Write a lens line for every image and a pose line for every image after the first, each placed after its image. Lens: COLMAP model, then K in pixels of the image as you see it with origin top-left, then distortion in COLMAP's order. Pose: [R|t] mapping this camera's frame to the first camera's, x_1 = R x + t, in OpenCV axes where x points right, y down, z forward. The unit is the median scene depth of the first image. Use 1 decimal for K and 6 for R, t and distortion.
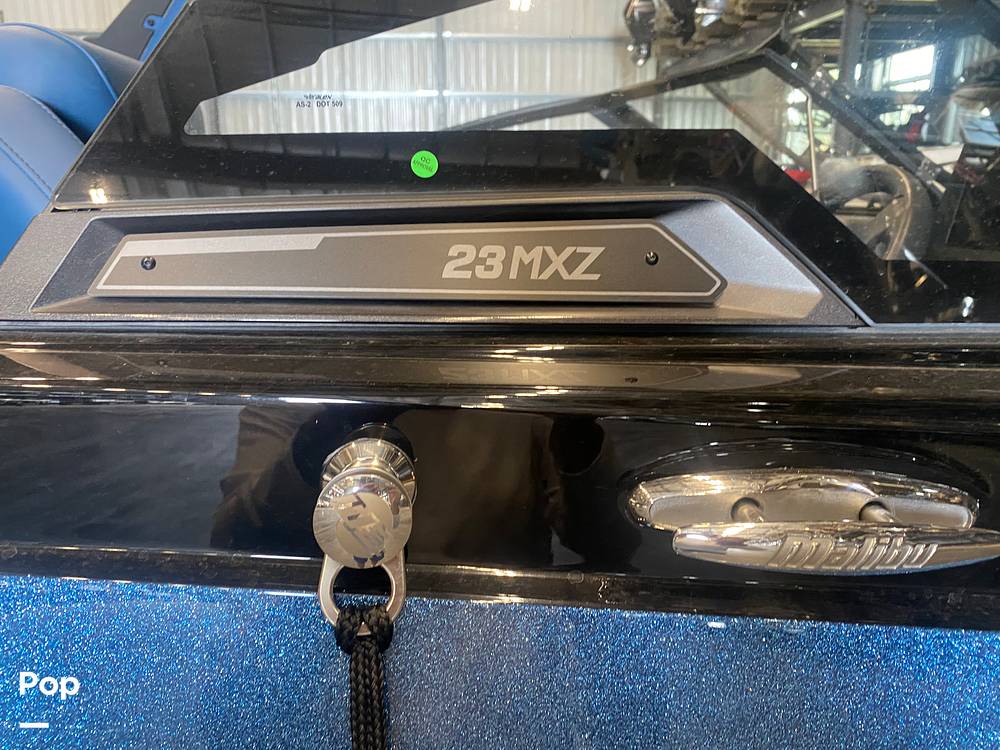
lens RADIAL K [[767.7, 0, 495.0], [0, 767.7, 391.1], [0, 0, 1]] dist [0.019716, -0.007967]
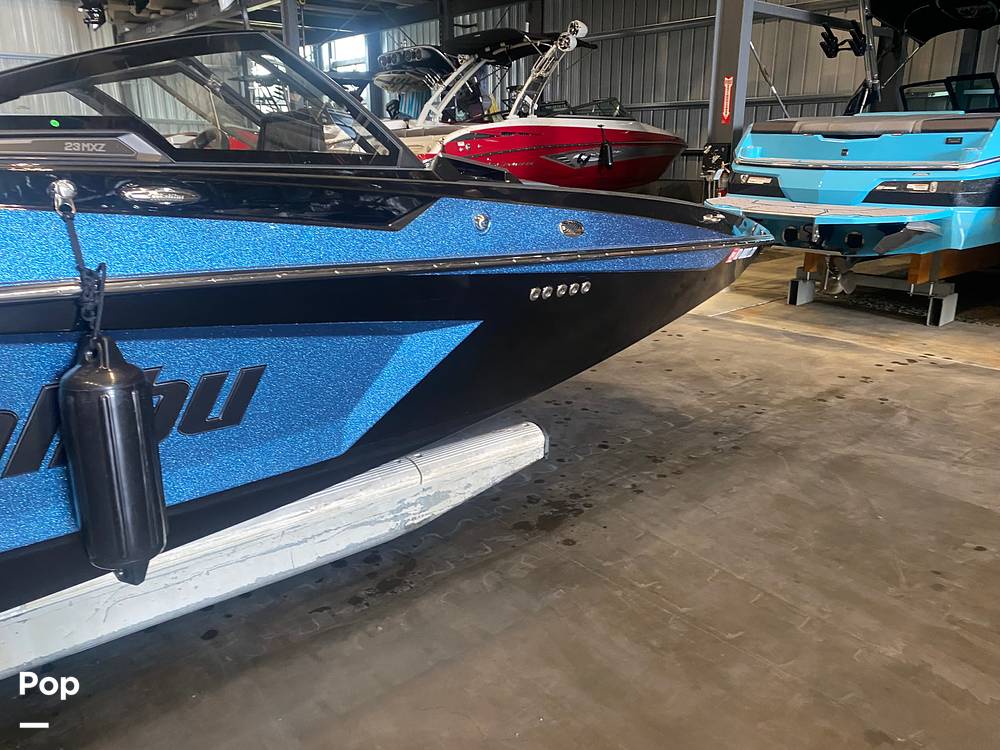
lens RADIAL K [[771.4, 0, 500.0], [0, 771.4, 375.0], [0, 0, 1]] dist [0.010823, -0.002977]
pose [[0.812215, -0.163983, 0.559836, -0.020793], [0.154050, 0.985904, 0.065287, 0.034014], [-0.562650, 0.033215, 0.826028, -0.112143]]
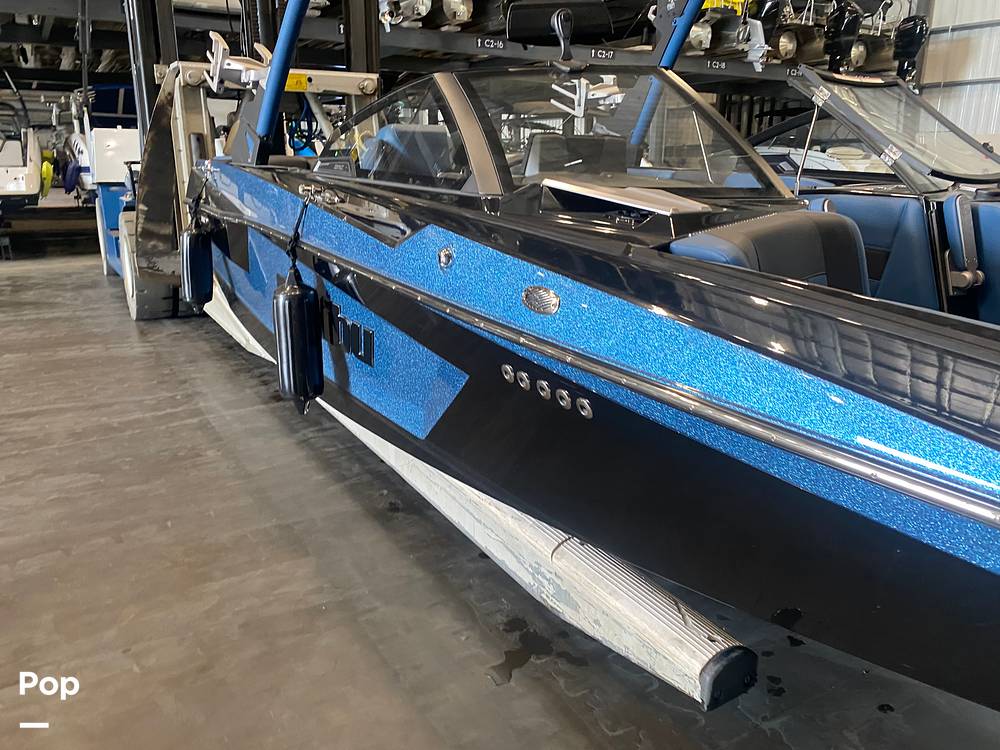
lens RADIAL K [[770.2, 0, 515.5], [0, 770.2, 381.7], [0, 0, 1]] dist [0.010422, -0.003738]
pose [[0.426797, 0.249925, -0.869127, 0.196371], [-0.254407, 0.955424, 0.149810, 0.010640], [0.867826, 0.157174, 0.471354, -0.032162]]
